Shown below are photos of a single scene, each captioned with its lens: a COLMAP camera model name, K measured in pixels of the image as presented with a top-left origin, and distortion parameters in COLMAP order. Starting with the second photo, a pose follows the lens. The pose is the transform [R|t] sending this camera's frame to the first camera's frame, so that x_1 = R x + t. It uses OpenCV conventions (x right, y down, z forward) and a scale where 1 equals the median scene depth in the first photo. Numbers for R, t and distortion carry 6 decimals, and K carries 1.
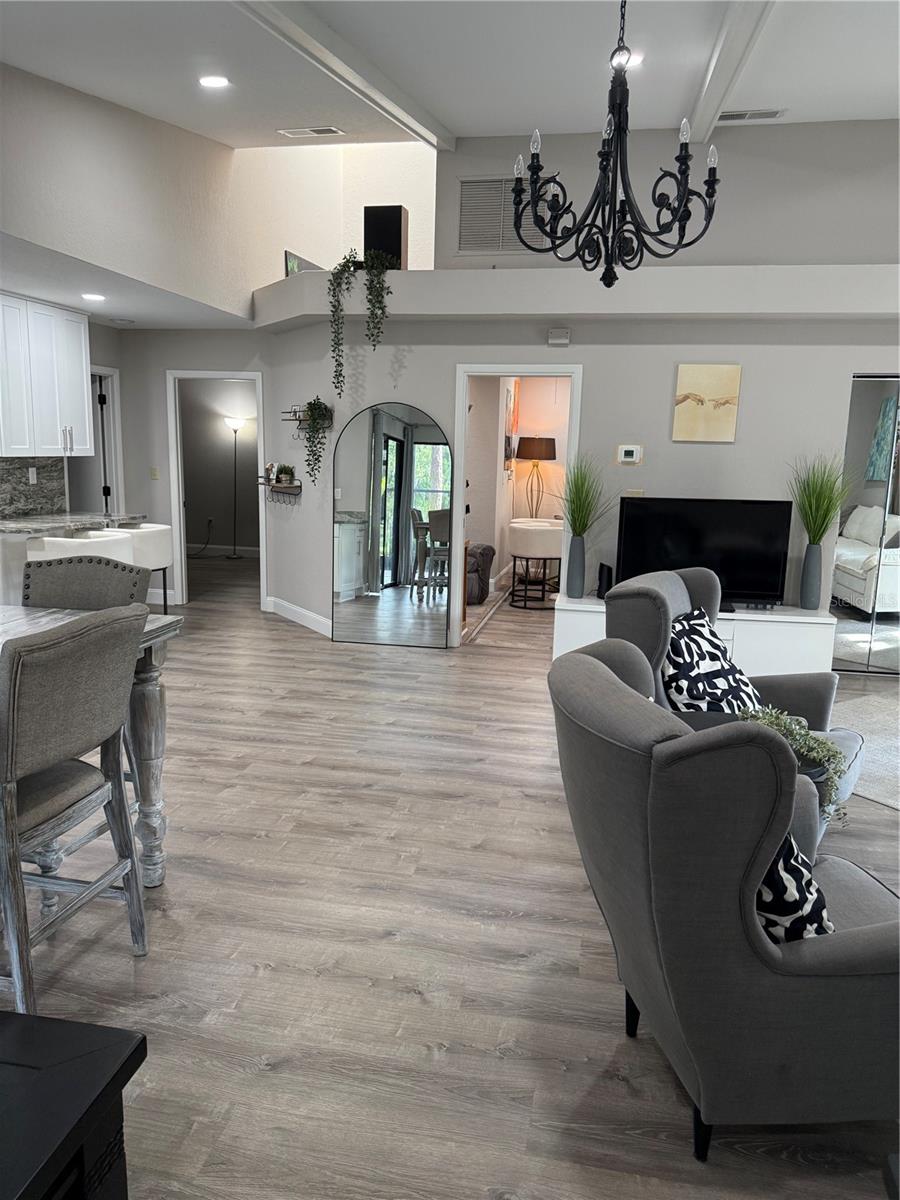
lens RADIAL K [[840.6, 0, 449.0], [0, 840.6, 595.5], [0, 0, 1]] dist [0.067638, -0.085782]
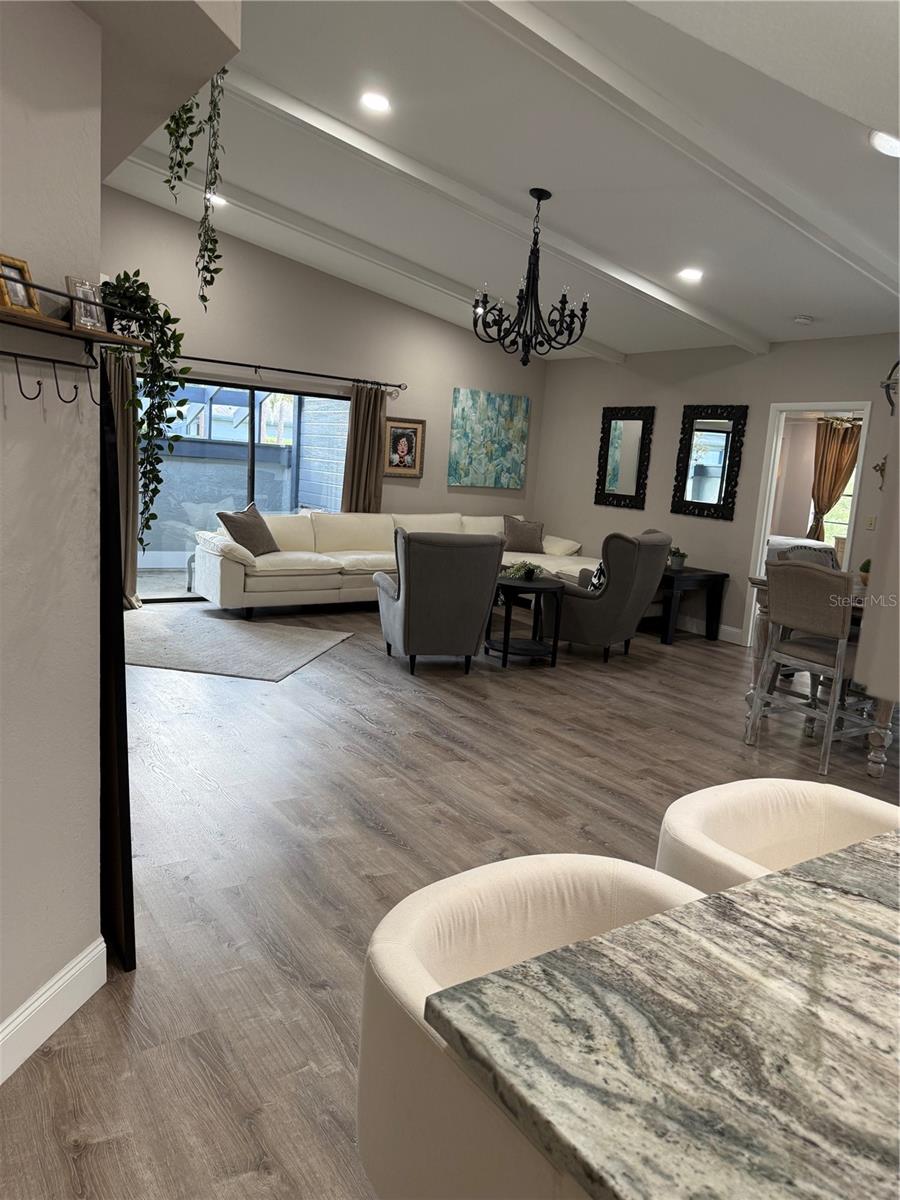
lens RADIAL K [[840.6, 0, 448.7], [0, 840.6, 598.7], [0, 0, 1]] dist [0.067638, -0.085782]
pose [[-0.711160, -0.188083, 0.677404, -0.817341], [0.037023, 0.952192, 0.303248, -0.368377], [-0.702054, 0.240737, -0.670198, 2.004679]]
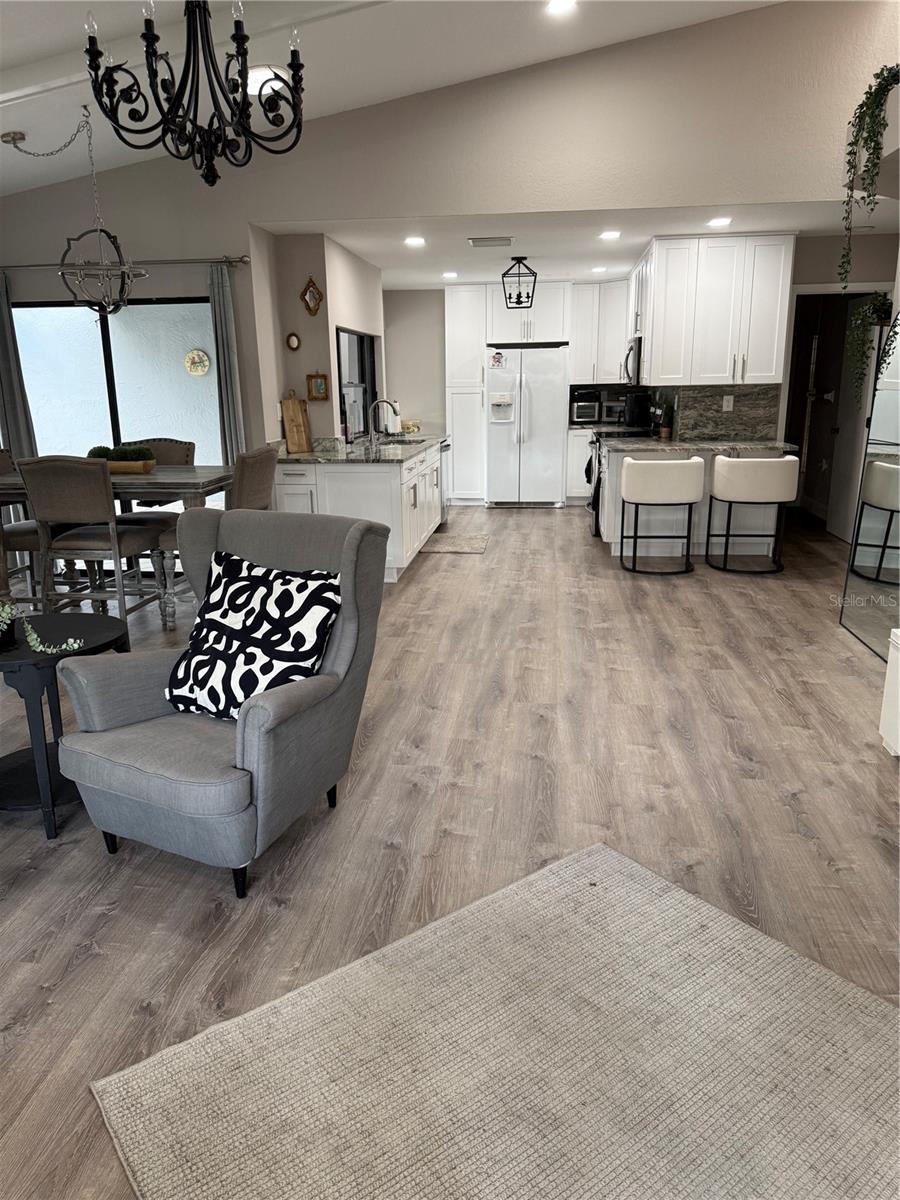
lens RADIAL K [[840.6, 0, 451.2], [0, 840.6, 603.9], [0, 0, 1]] dist [0.067638, -0.085782]
pose [[0.080035, 0.231151, -0.969620, 1.031798], [-0.154883, 0.963810, 0.216981, -0.134358], [0.984686, 0.132811, 0.112940, 1.020158]]
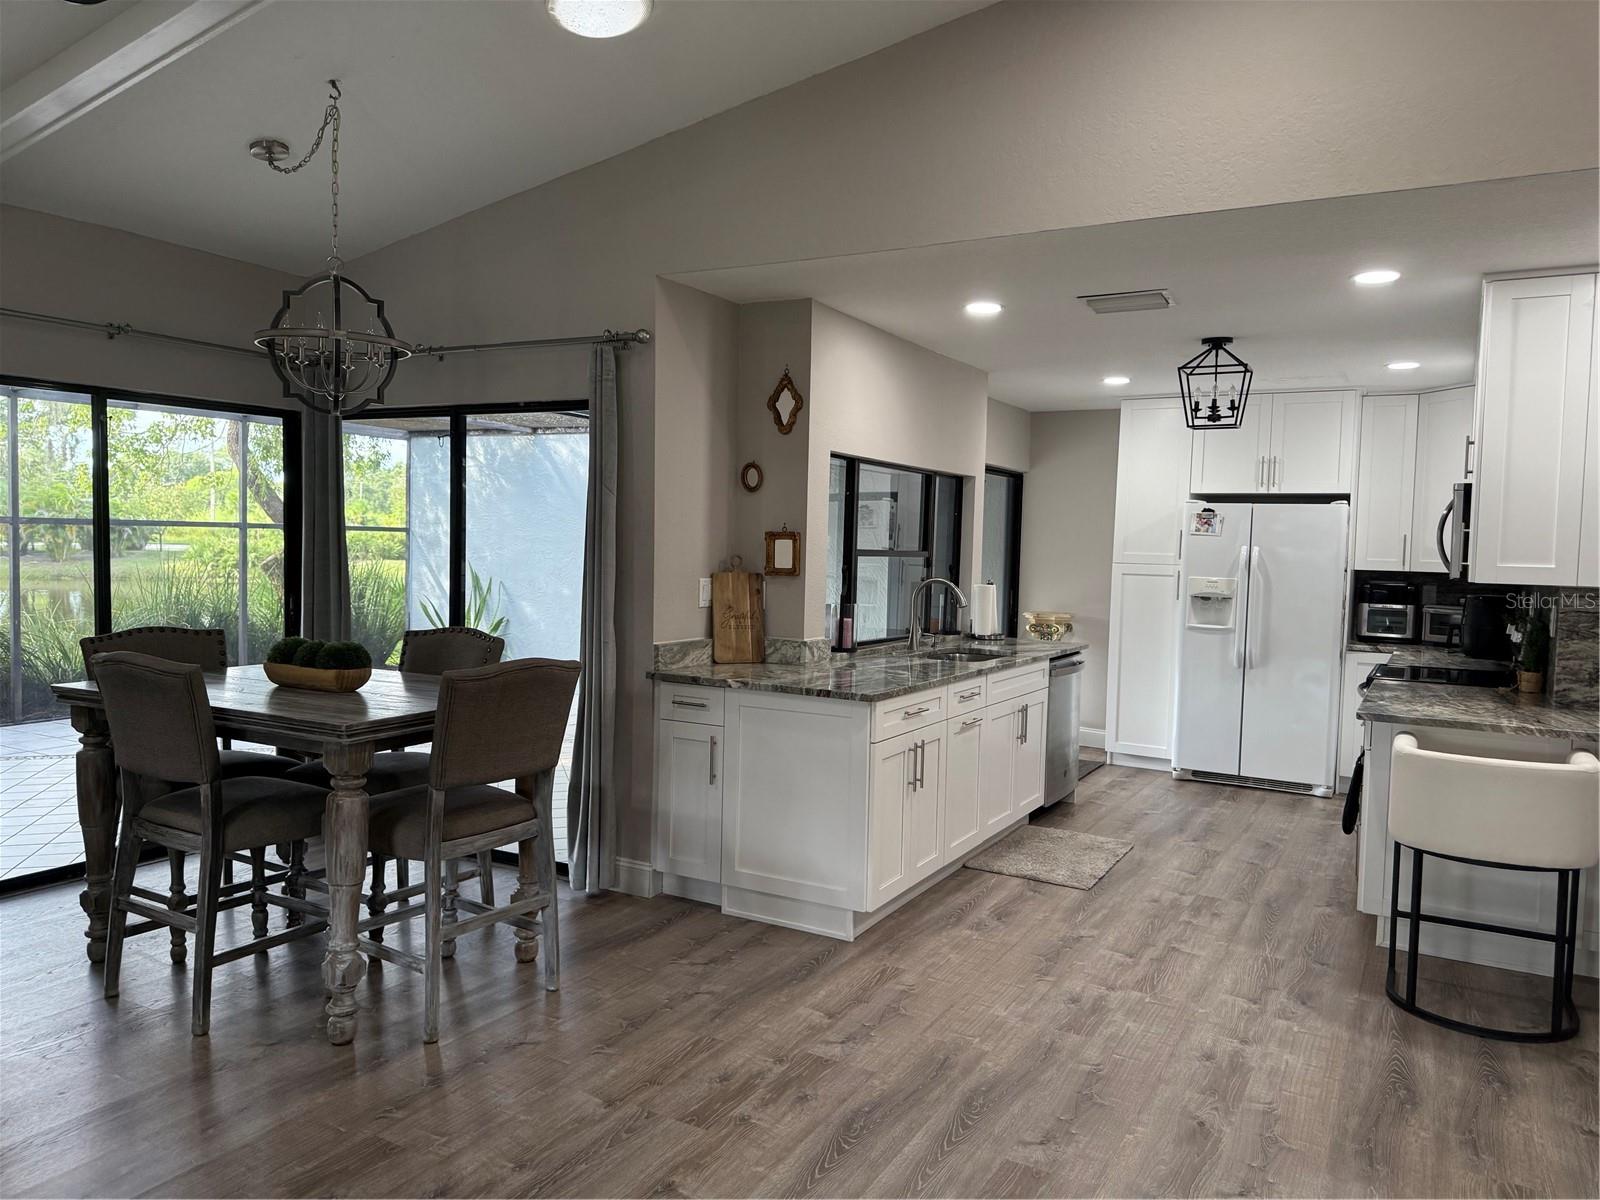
lens RADIAL K [[1120.8, 0, 799.5], [0, 1120.8, 597.1], [0, 0, 1]] dist [0.067638, -0.085782]
pose [[-0.309650, 0.014329, -0.950743, 0.439341], [-0.197860, 0.977028, 0.079166, -0.202084], [0.930037, 0.212628, -0.299702, 1.311664]]
